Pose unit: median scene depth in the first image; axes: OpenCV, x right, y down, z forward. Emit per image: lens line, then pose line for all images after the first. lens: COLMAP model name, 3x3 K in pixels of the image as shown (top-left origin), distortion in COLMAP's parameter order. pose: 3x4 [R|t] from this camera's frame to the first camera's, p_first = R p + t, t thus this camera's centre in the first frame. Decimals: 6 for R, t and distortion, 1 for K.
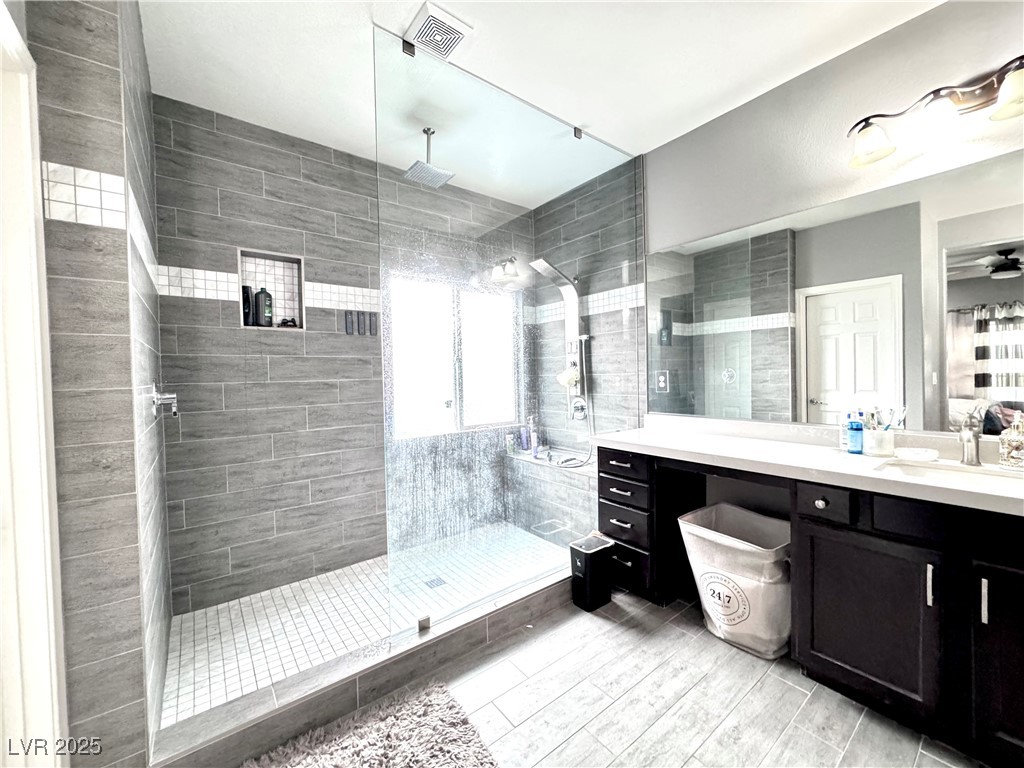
lens RADIAL K [[408.4, 0, 512.0], [0, 408.4, 384.0], [0, 0, 1]] dist [0.000415, -0.000538]
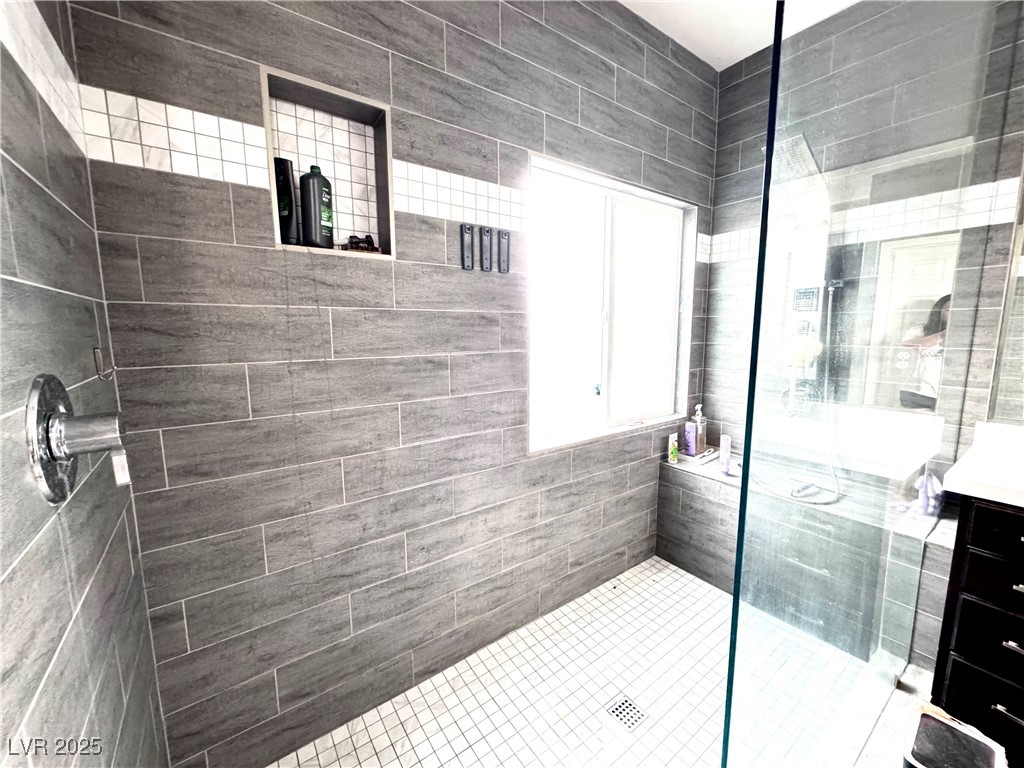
lens RADIAL K [[408.4, 0, 512.0], [0, 408.4, 384.0], [0, 0, 1]] dist [0.000415, -0.000538]
pose [[0.999463, 0.019919, -0.026034, -0.342033], [-0.016897, 0.993617, 0.111535, -0.033813], [0.028090, -0.111035, 0.993419, 0.473342]]
